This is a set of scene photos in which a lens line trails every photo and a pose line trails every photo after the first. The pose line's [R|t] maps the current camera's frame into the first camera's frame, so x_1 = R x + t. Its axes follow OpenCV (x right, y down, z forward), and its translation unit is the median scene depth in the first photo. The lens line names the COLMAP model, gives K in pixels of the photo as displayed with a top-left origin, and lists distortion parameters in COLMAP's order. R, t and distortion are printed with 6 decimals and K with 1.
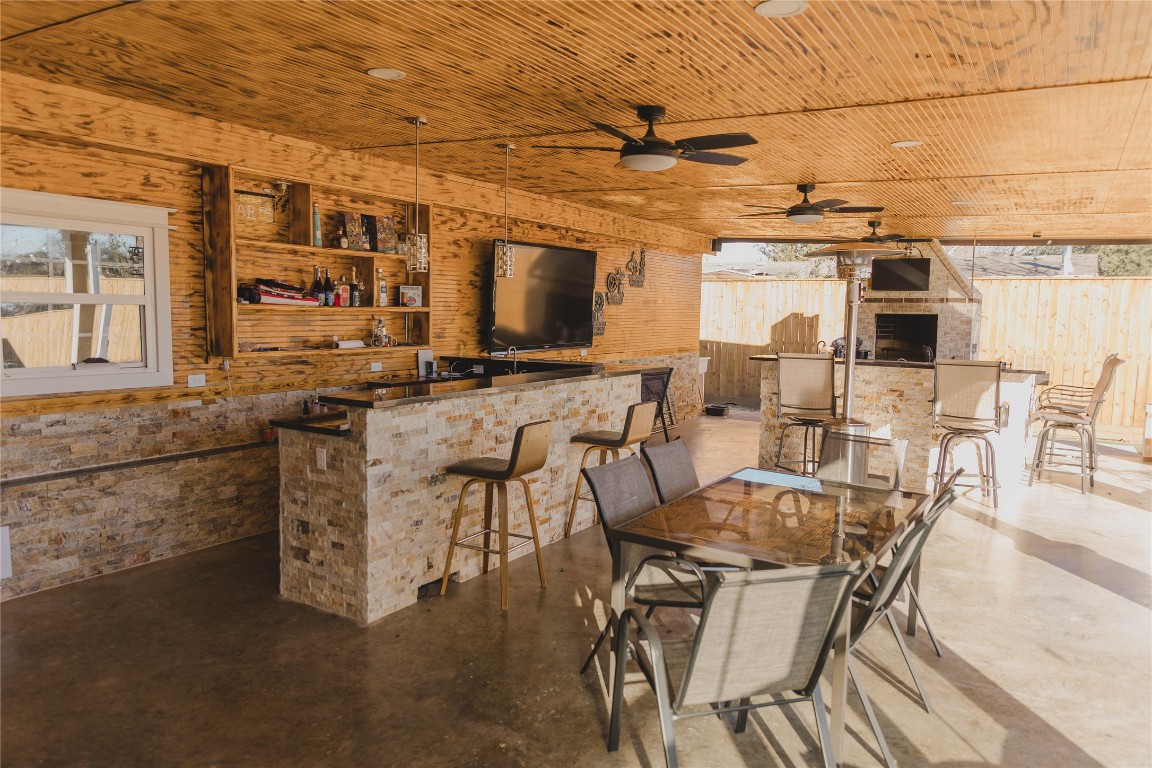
lens RADIAL K [[789.4, 0, 576.0], [0, 789.4, 384.0], [0, 0, 1]] dist [0.001292, -0.002282]
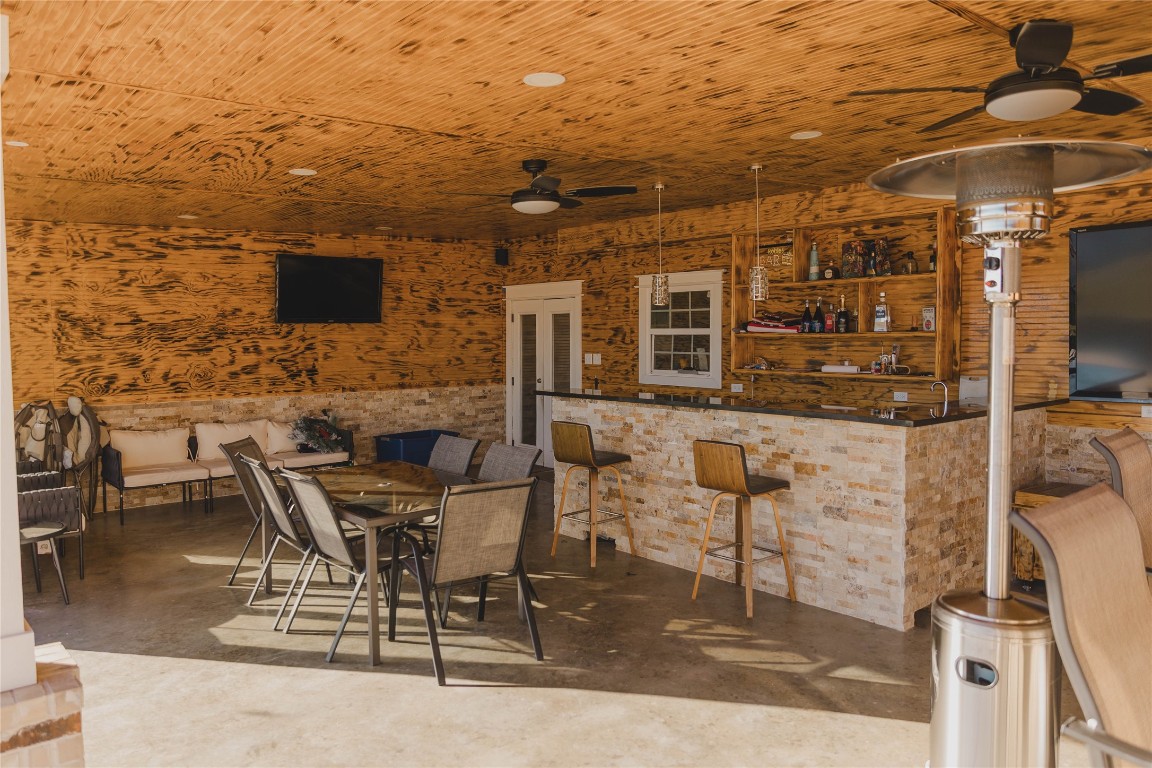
lens RADIAL K [[851.7, 0, 576.0], [0, 851.7, 384.0], [0, 0, 1]] dist [0.004342, 0.001868]
pose [[-0.316687, 0.039419, -0.947711, 1.051163], [-0.090398, 0.993334, 0.071524, -0.094246], [0.944212, 0.108322, -0.311013, 1.210782]]
